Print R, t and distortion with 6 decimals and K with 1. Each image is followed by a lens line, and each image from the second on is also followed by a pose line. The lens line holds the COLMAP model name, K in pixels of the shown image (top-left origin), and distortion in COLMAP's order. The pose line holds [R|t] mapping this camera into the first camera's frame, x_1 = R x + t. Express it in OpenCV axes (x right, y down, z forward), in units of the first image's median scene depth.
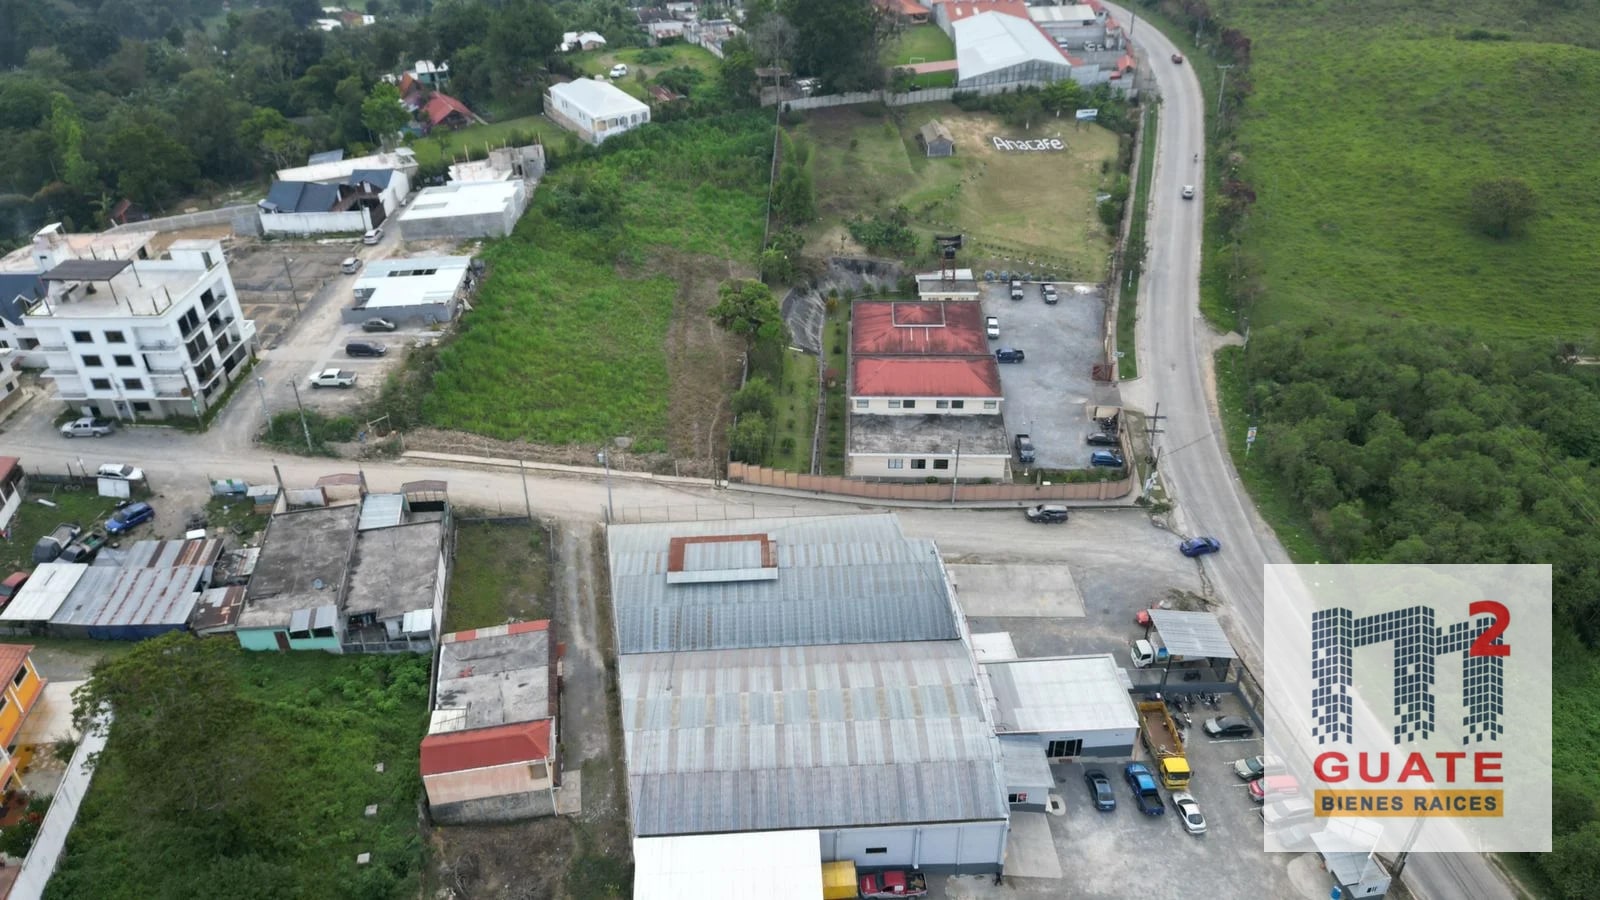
lens RADIAL K [[1125.9, 0, 806.7], [0, 1125.9, 450.4], [0, 0, 1]] dist [0.069995, -0.070137]
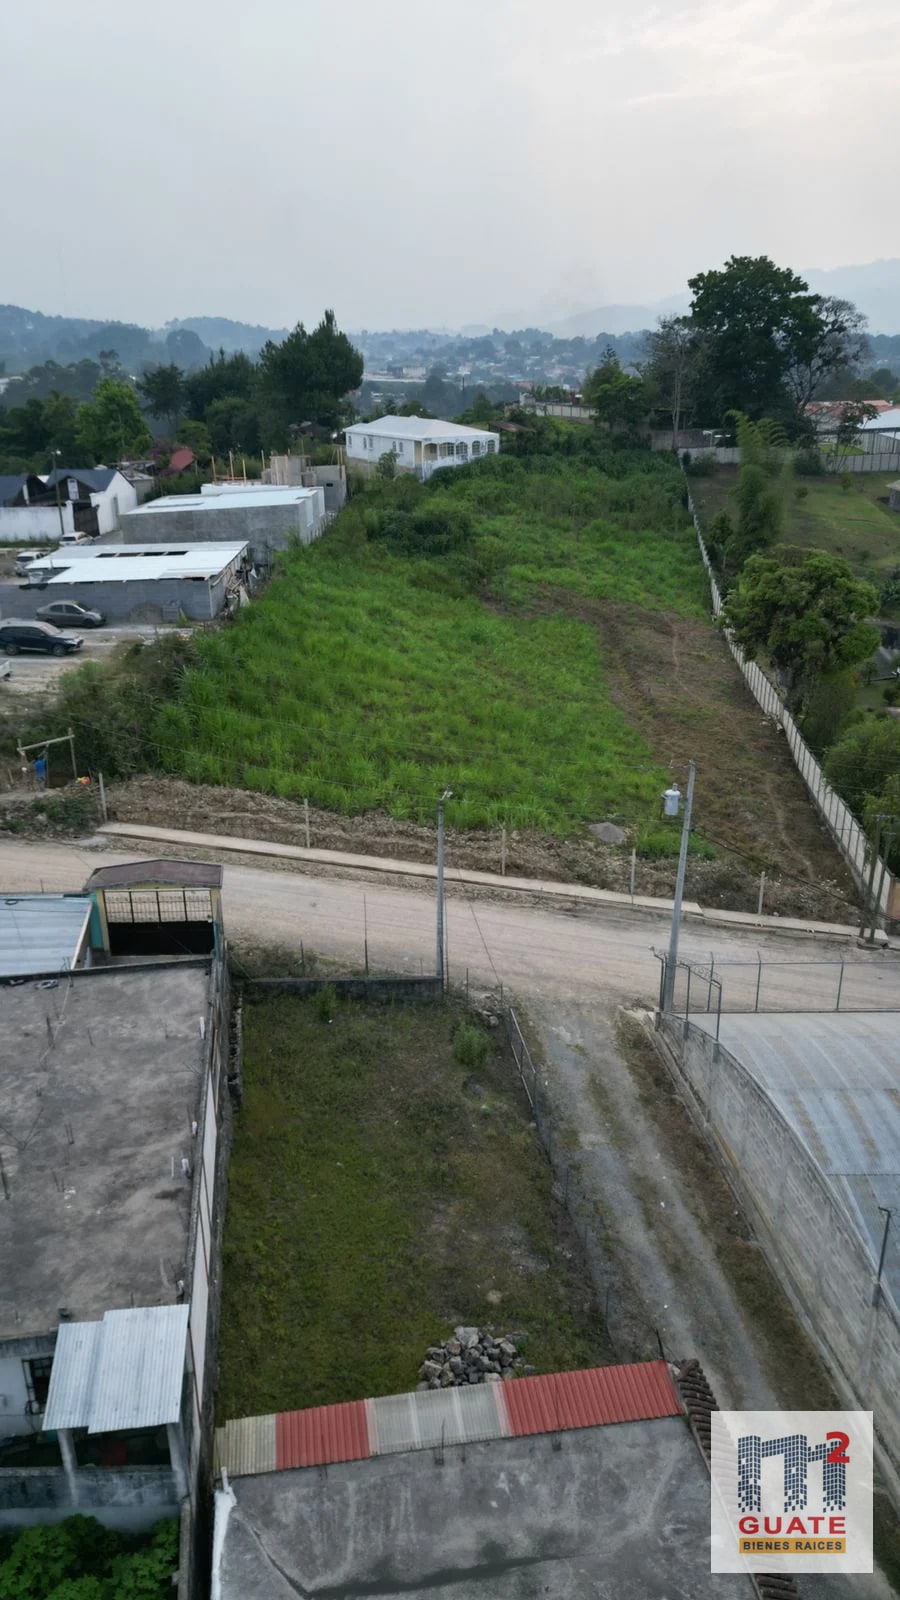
lens RADIAL K [[1125.9, 0, 445.6], [0, 1125.9, 806.9], [0, 0, 1]] dist [0.069995, -0.070137]
pose [[0.998907, 0.019194, -0.042614, -0.181235], [-0.027139, 0.980522, -0.194525, 0.057966], [0.038050, 0.195469, 0.979972, 0.510245]]
